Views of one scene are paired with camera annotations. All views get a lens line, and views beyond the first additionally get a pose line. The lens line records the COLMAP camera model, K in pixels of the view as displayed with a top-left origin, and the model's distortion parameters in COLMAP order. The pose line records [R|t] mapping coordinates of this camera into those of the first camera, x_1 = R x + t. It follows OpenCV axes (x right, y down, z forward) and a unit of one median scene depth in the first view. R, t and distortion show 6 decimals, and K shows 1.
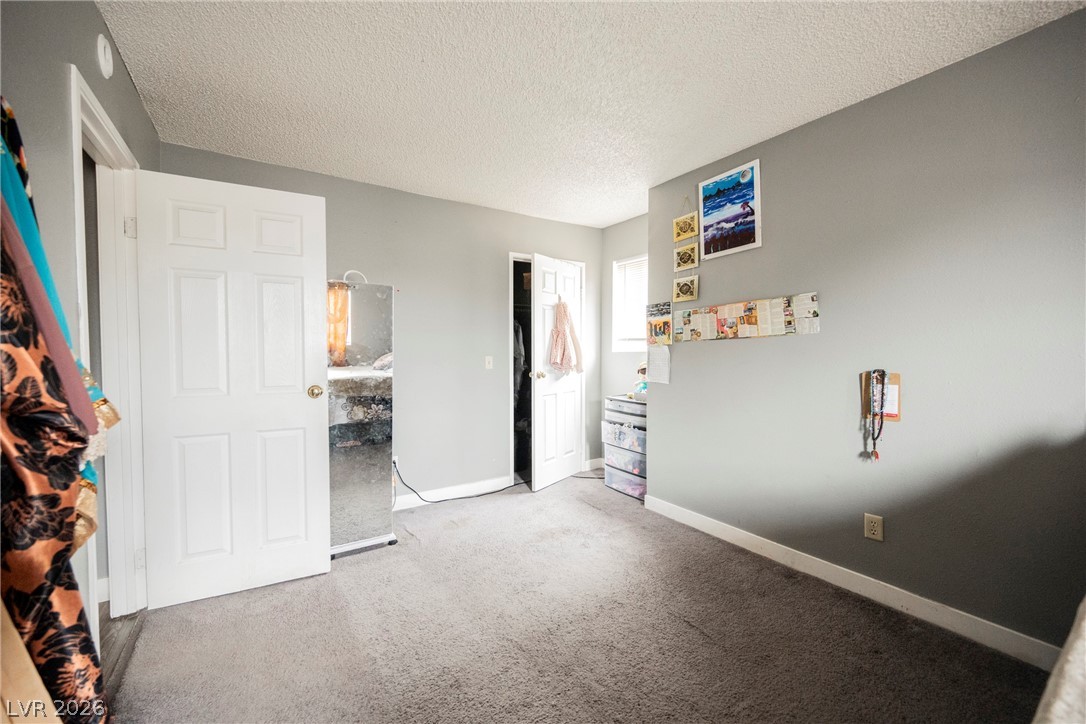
lens RADIAL K [[433.2, 0, 542.9], [0, 433.2, 365.2], [0, 0, 1]] dist [-0.002230, -0.000327]
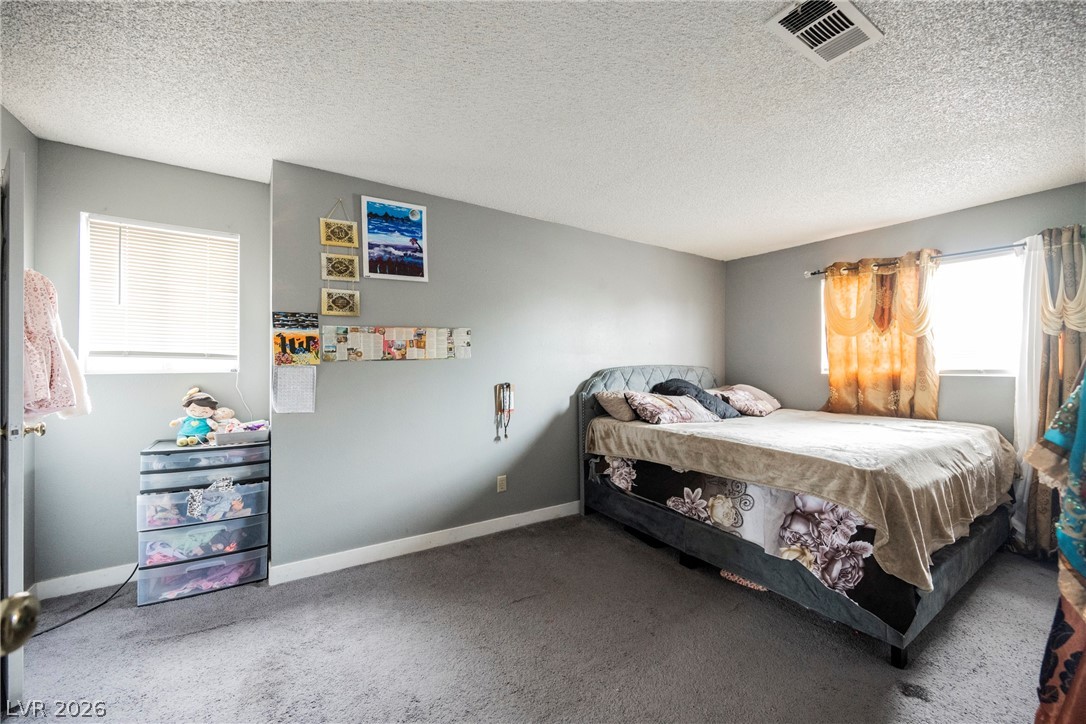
lens RADIAL K [[433.2, 0, 542.3], [0, 433.2, 359.7], [0, 0, 1]] dist [-0.002230, -0.000327]
pose [[-0.003323, 0.008354, 0.999960, -0.590110], [0.028287, 0.999566, -0.008257, -0.041220], [-0.999594, 0.028259, -0.003557, 0.622266]]
